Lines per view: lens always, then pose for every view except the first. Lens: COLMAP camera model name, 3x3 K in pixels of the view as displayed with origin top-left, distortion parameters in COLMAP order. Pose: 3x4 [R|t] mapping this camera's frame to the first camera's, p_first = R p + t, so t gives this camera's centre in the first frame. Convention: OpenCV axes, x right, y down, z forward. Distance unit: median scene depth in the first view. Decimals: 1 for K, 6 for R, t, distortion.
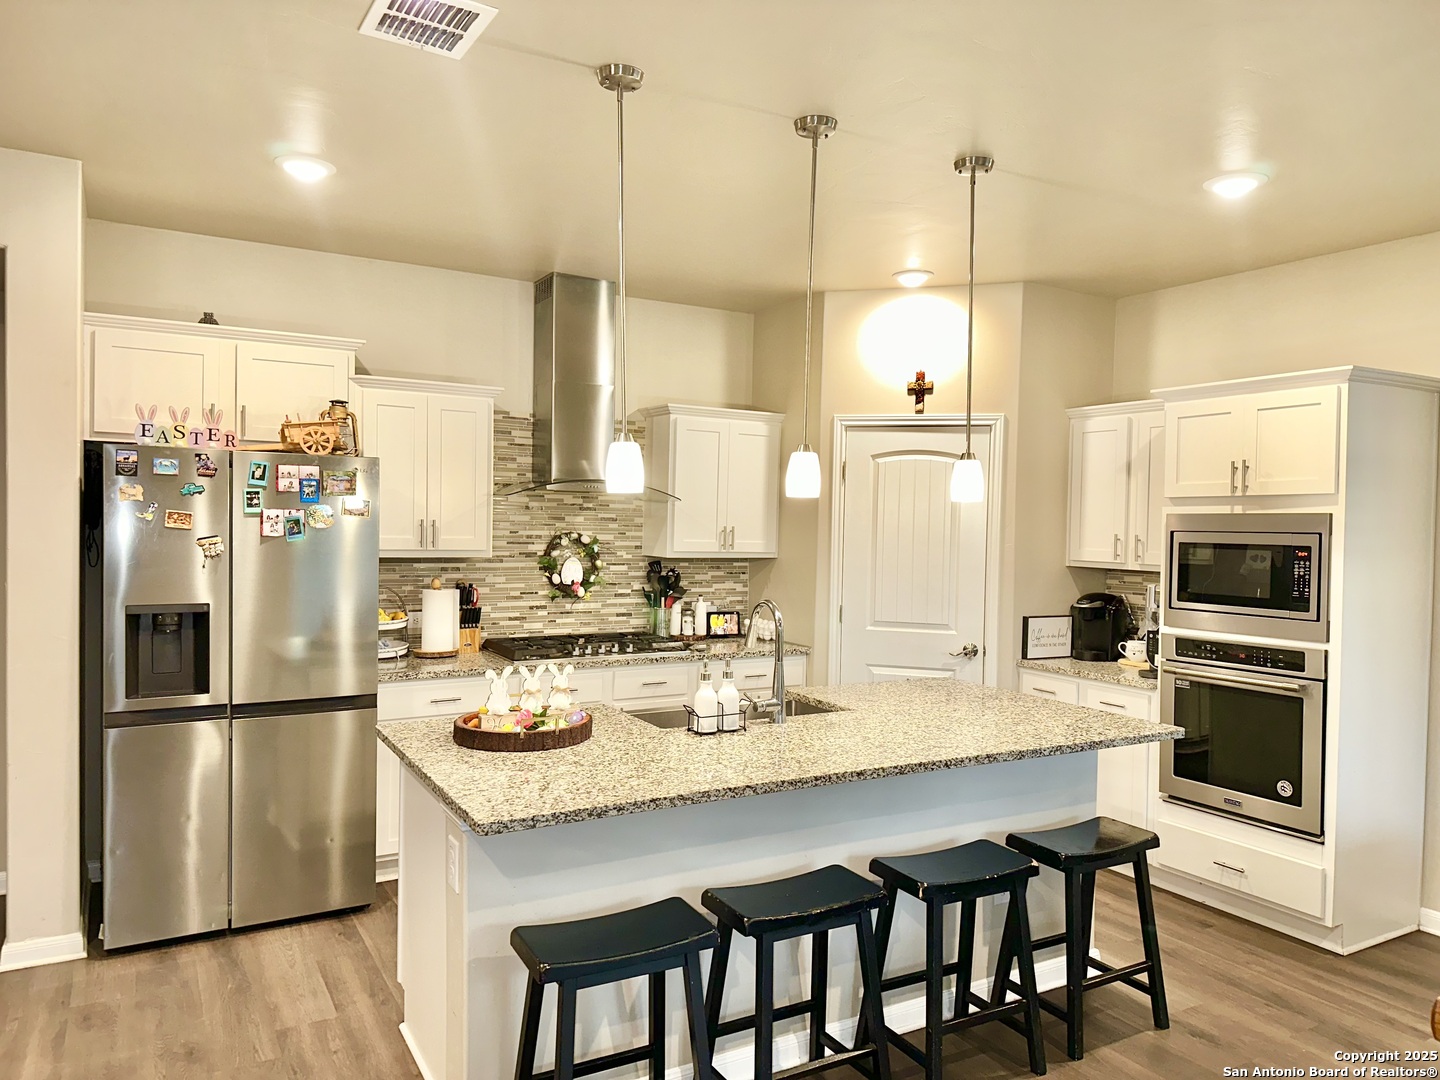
lens RADIAL K [[994.3, 0, 721.8], [0, 994.3, 546.3], [0, 0, 1]] dist [0.123898, -0.176962]
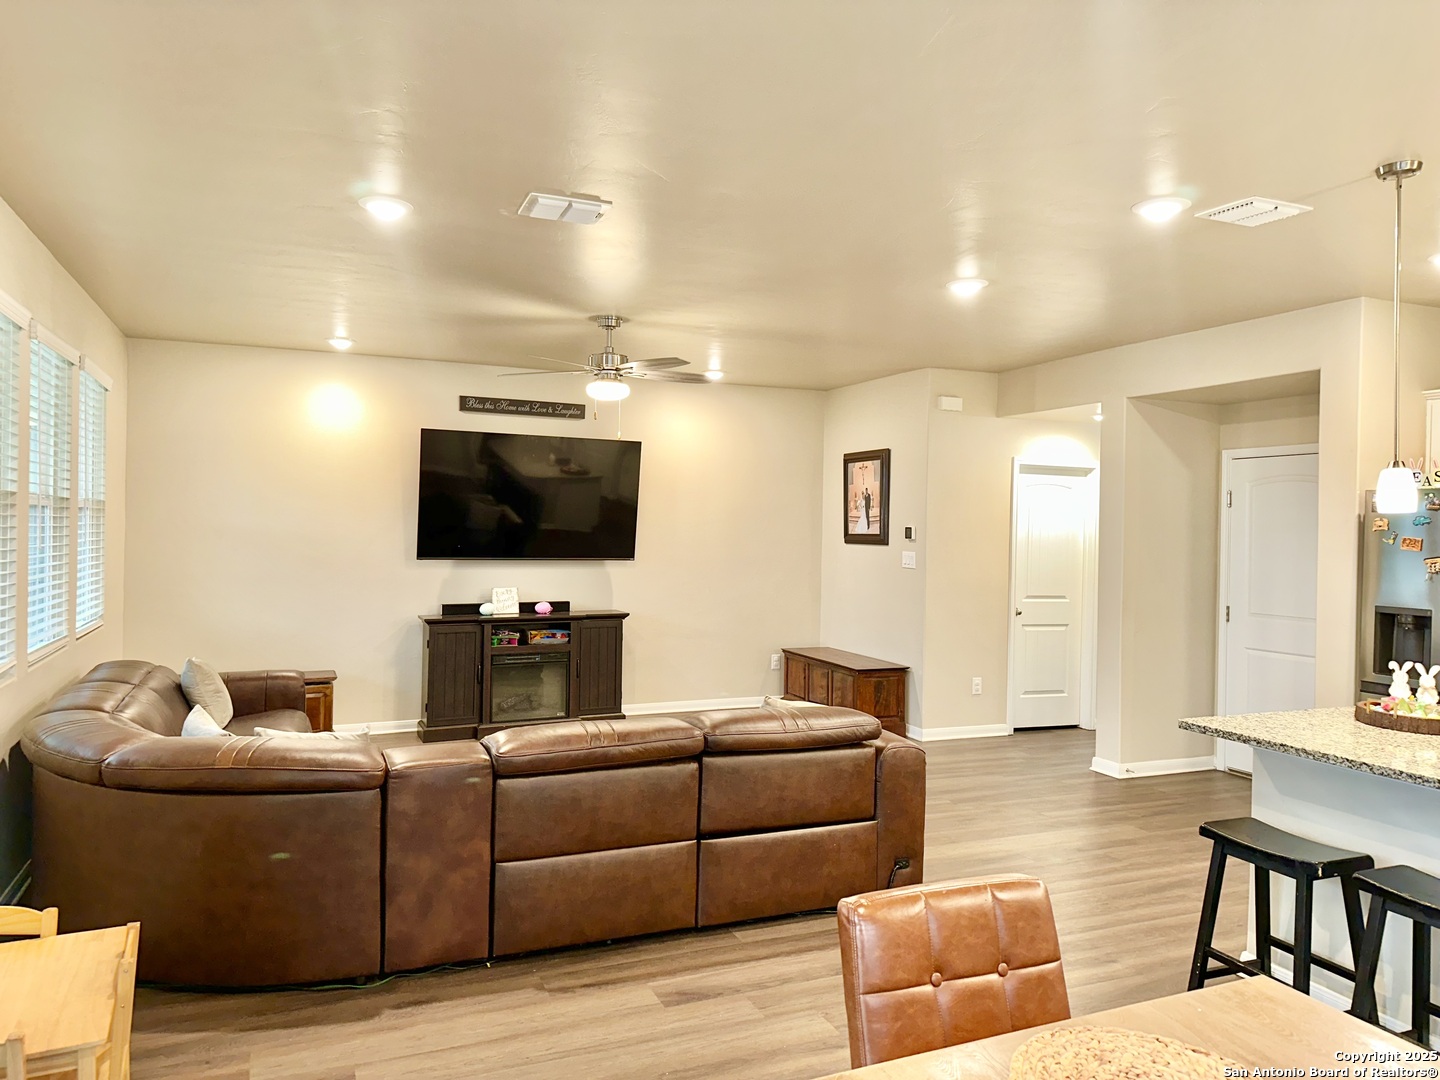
lens RADIAL K [[994.3, 0, 721.8], [0, 994.3, 546.3], [0, 0, 1]] dist [0.123898, -0.176962]
pose [[-0.125601, -0.003330, -0.992075, 0.619720], [-0.047876, 0.998850, 0.002708, 0.011226], [0.990925, 0.047837, -0.125616, 0.195469]]
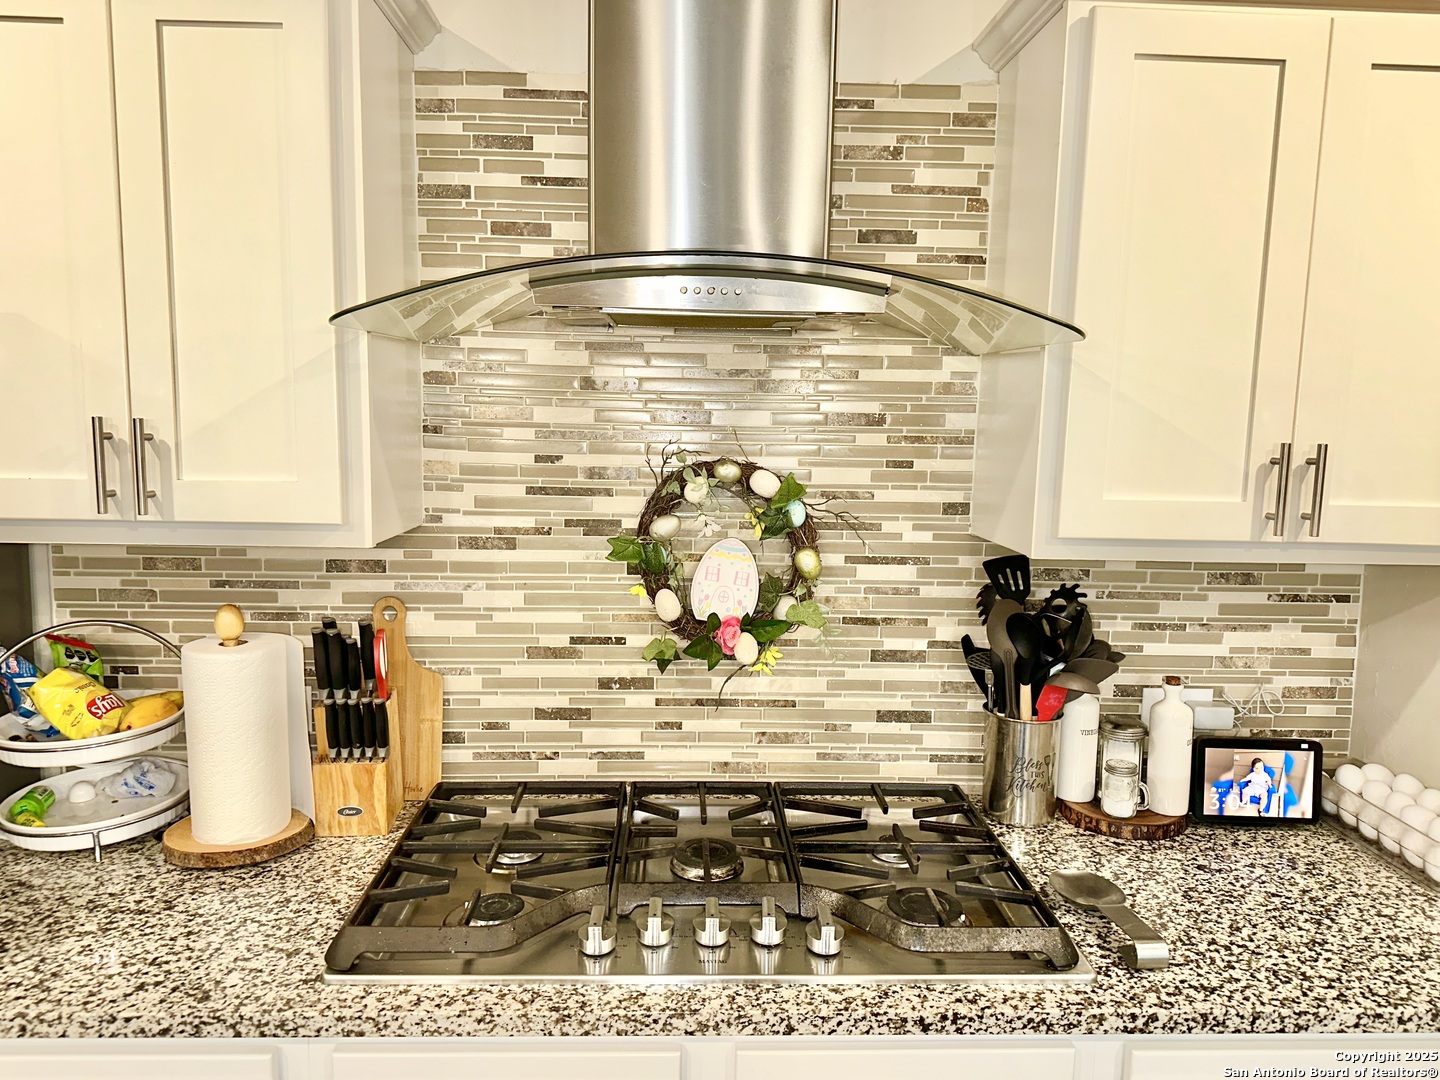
lens RADIAL K [[1010.3, 0, 710.9], [0, 1010.3, 537.9], [0, 0, 1]] dist [0.111711, -0.157337]
pose [[0.884006, 0.053058, -0.464456, -0.003382], [-0.012859, 0.995922, 0.089295, -0.018562], [0.467300, -0.072965, 0.881083, 0.729088]]
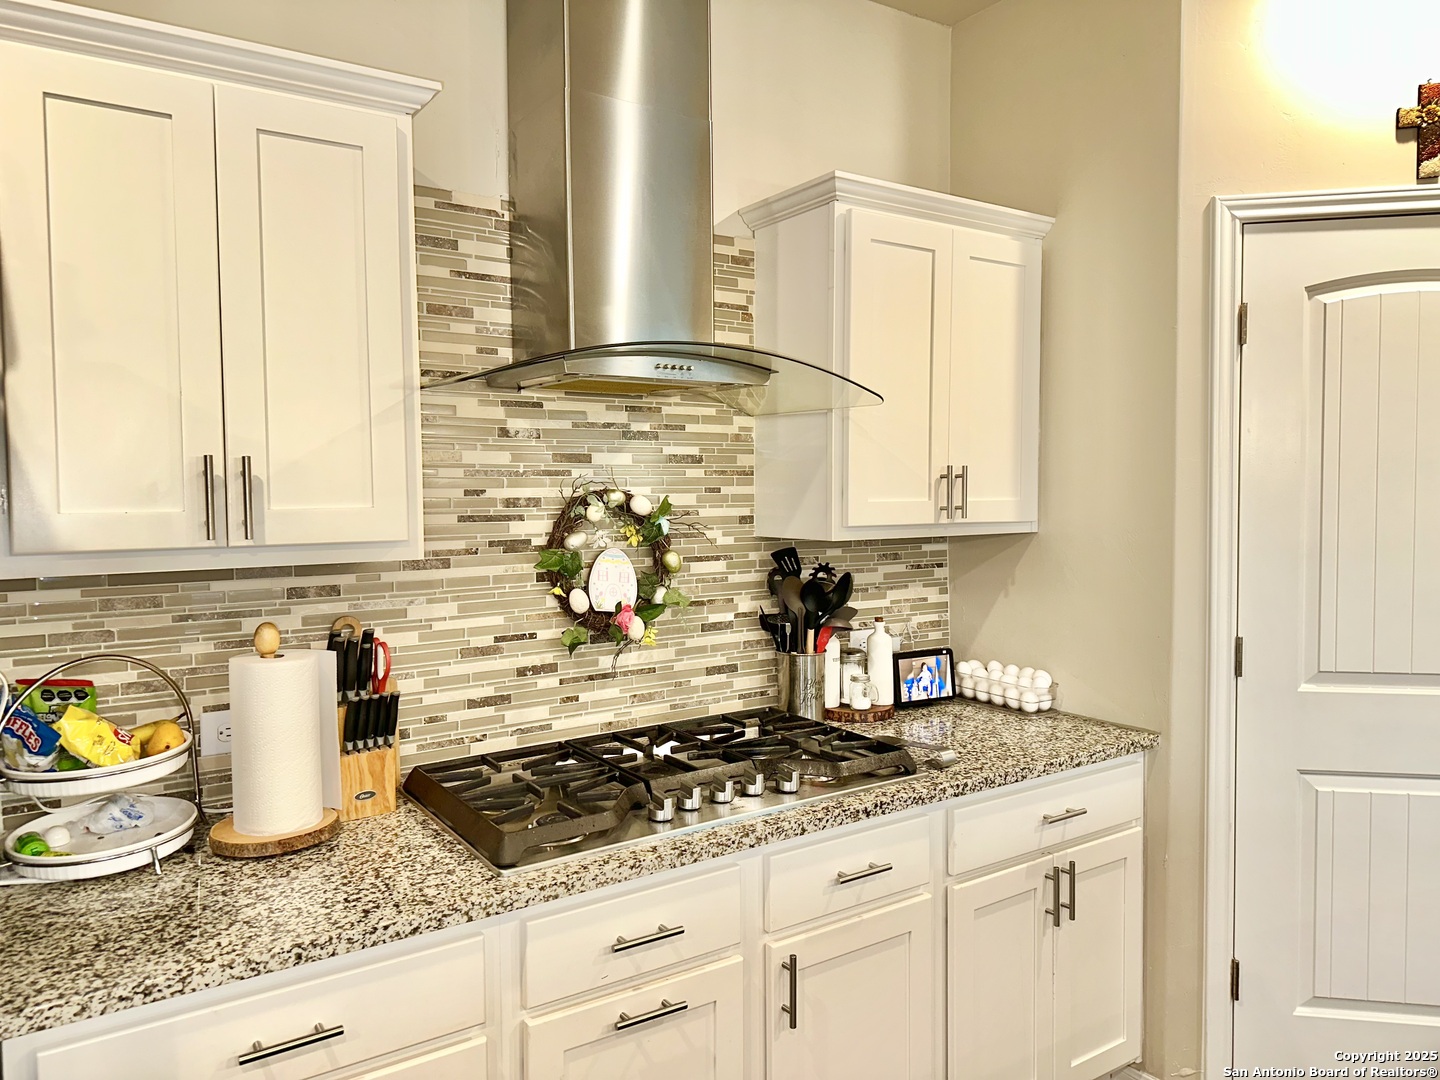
lens RADIAL K [[1001.8, 0, 713.5], [0, 1001.8, 532.5], [0, 0, 1]] dist [0.130863, -0.168449]
pose [[0.997325, -0.033725, 0.064848, -0.137673], [0.032685, 0.999320, 0.017039, -0.001525], [-0.065379, -0.014874, 0.997750, 0.581522]]
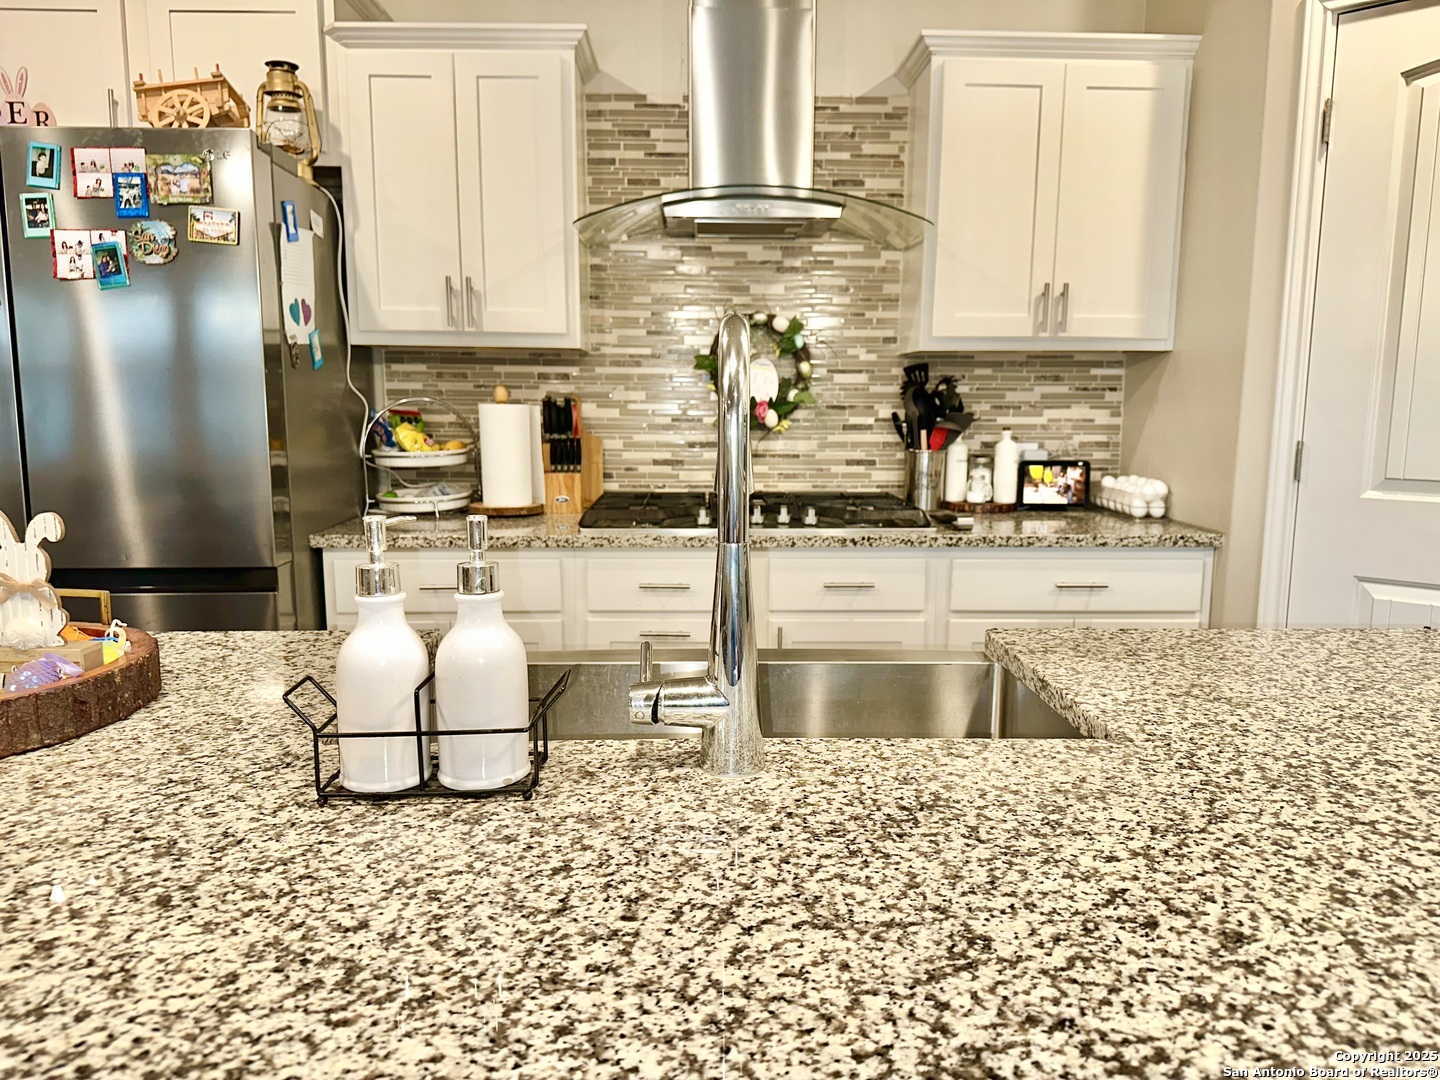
lens RADIAL K [[1031.3, 0, 721.7], [0, 1031.3, 544.8], [0, 0, 1]] dist [0.144526, -0.197817]
pose [[0.880978, 0.050987, -0.470402, 0.118526], [0.000757, 0.994024, 0.109161, 0.054193], [0.473157, -0.096525, 0.875674, 0.471366]]
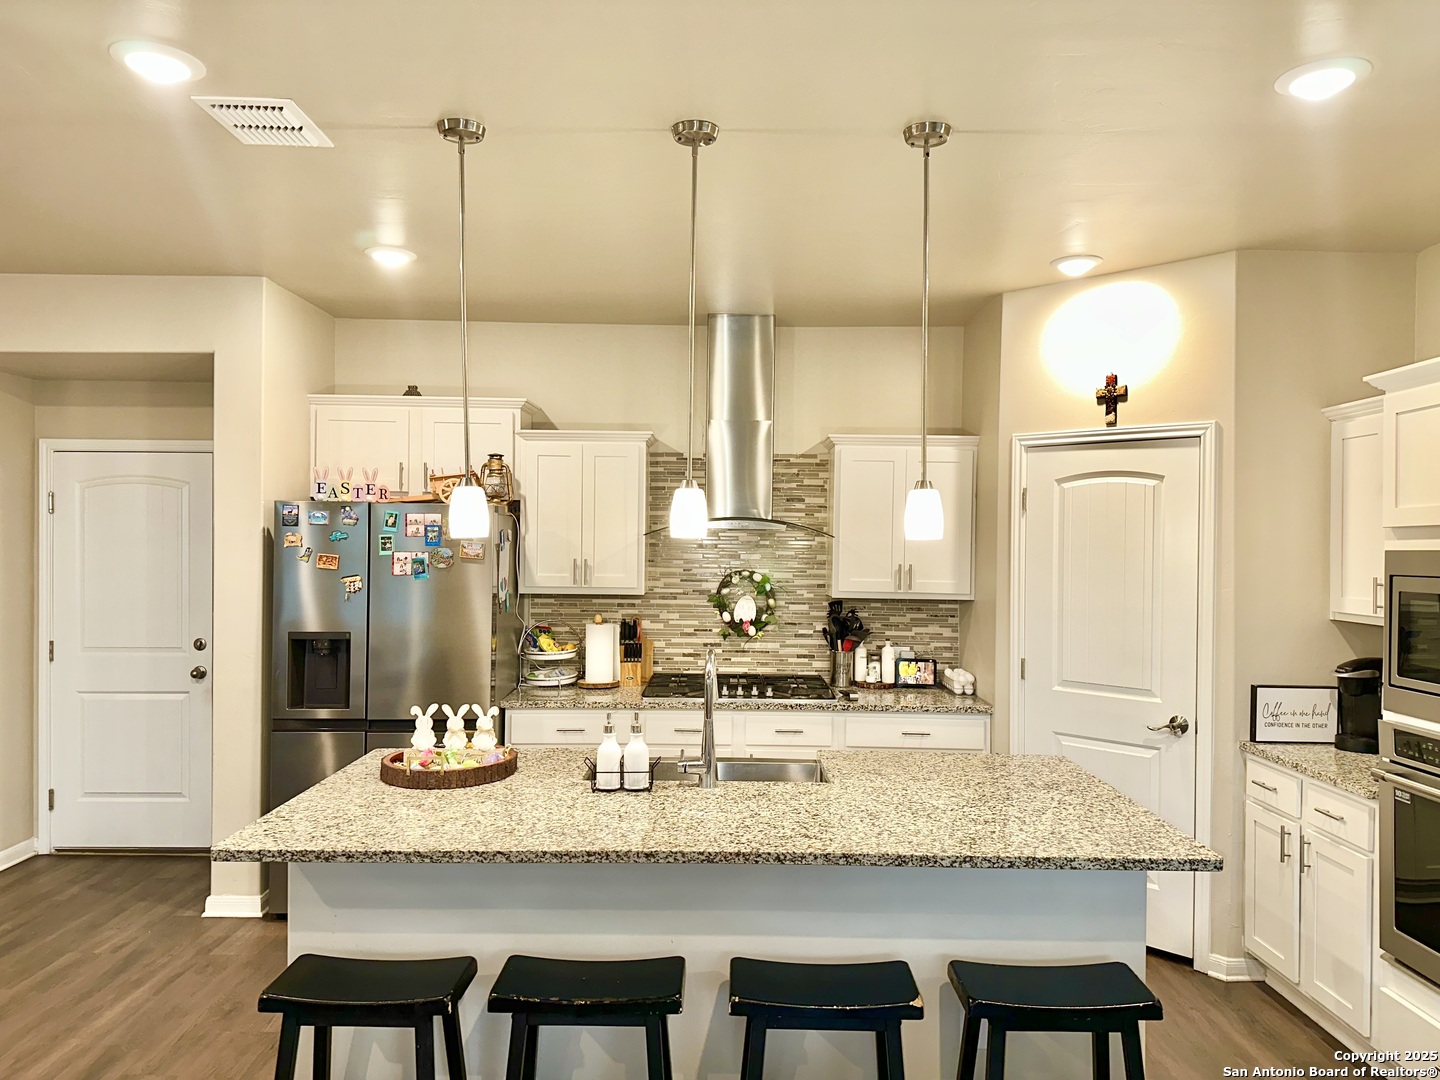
lens RADIAL K [[994.3, 0, 721.8], [0, 994.3, 546.3], [0, 0, 1]] dist [0.123898, -0.176962]
pose [[0.868219, -0.007564, -0.496123, 0.326978], [-0.007627, 0.999562, -0.028586, -0.009571], [0.496122, 0.028603, 0.867781, 0.135316]]
